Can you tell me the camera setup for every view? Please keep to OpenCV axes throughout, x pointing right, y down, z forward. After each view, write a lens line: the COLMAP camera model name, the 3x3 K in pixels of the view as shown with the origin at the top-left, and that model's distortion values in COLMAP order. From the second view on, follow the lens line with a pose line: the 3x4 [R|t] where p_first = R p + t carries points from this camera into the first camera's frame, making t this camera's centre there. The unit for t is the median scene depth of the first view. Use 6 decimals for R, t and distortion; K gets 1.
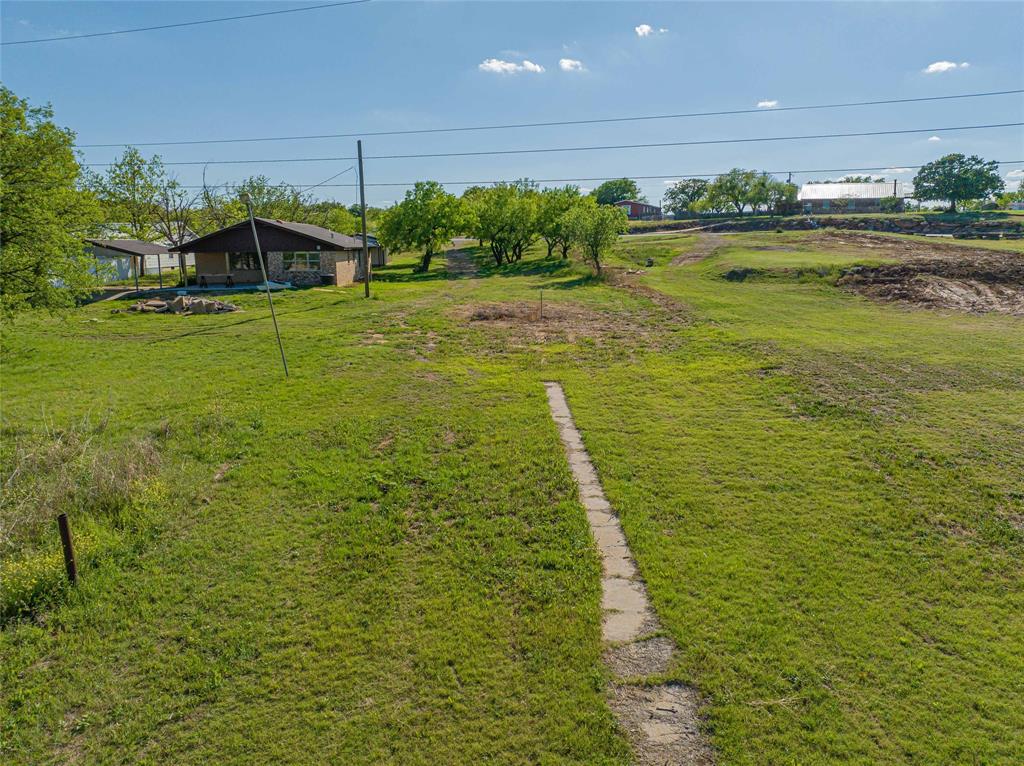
lens RADIAL K [[725.3, 0, 546.4], [0, 725.3, 367.2], [0, 0, 1]] dist [-0.004659, -0.000621]
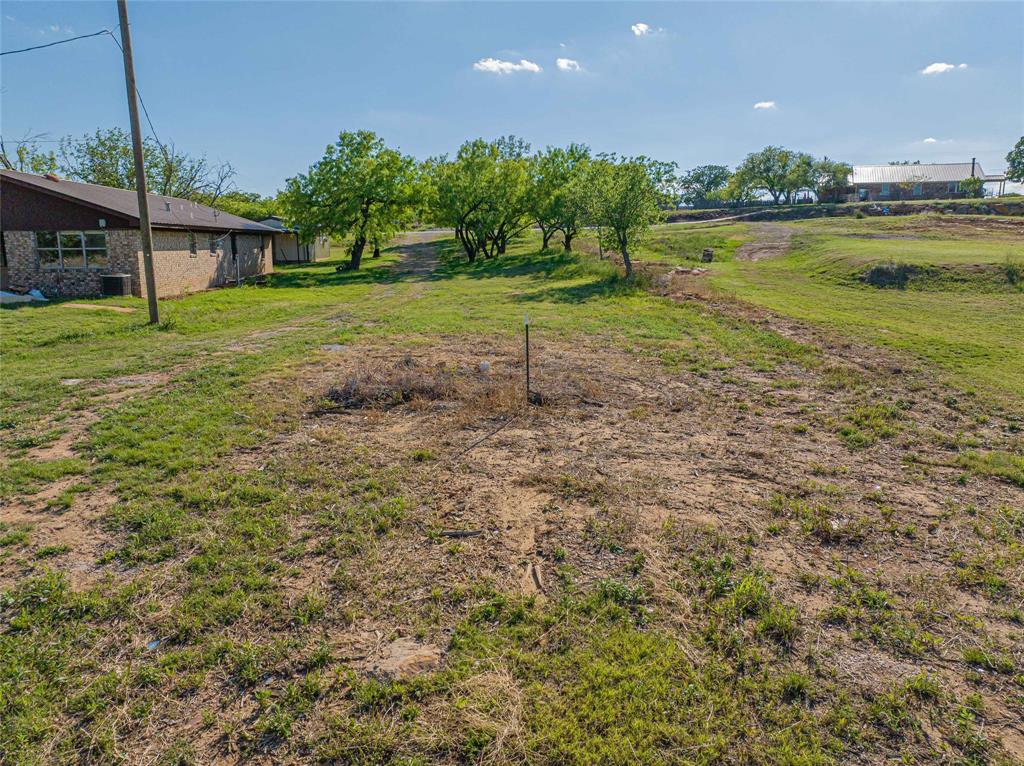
lens RADIAL K [[707.3, 0, 489.2], [0, 707.3, 385.0], [0, 0, 1]] dist [0.000842, -0.039305]
pose [[0.997435, 0.011760, -0.070601, 0.000130], [-0.009827, 0.999569, 0.027675, -0.042350], [0.070896, -0.026910, 0.997121, 0.332053]]
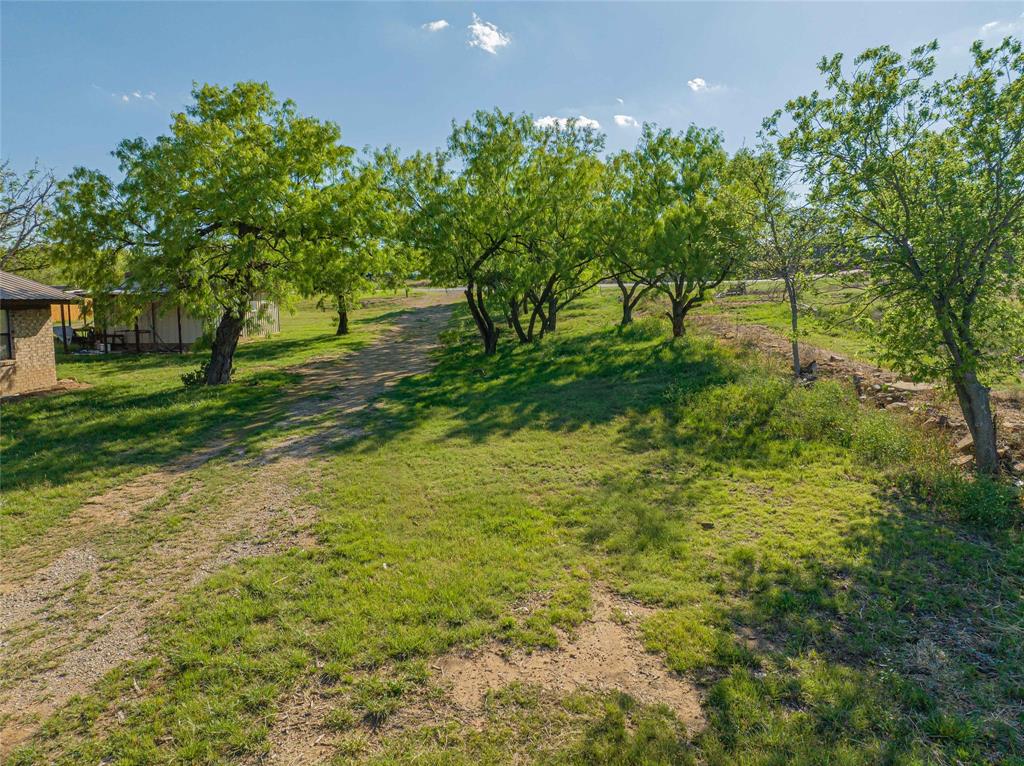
lens RADIAL K [[707.3, 0, 489.2], [0, 707.3, 385.0], [0, 0, 1]] dist [0.000842, -0.039305]
pose [[0.989529, 0.019404, -0.143024, -0.015723], [-0.026123, 0.998634, -0.045247, -0.110051], [0.141951, 0.048509, 0.988684, 0.667901]]
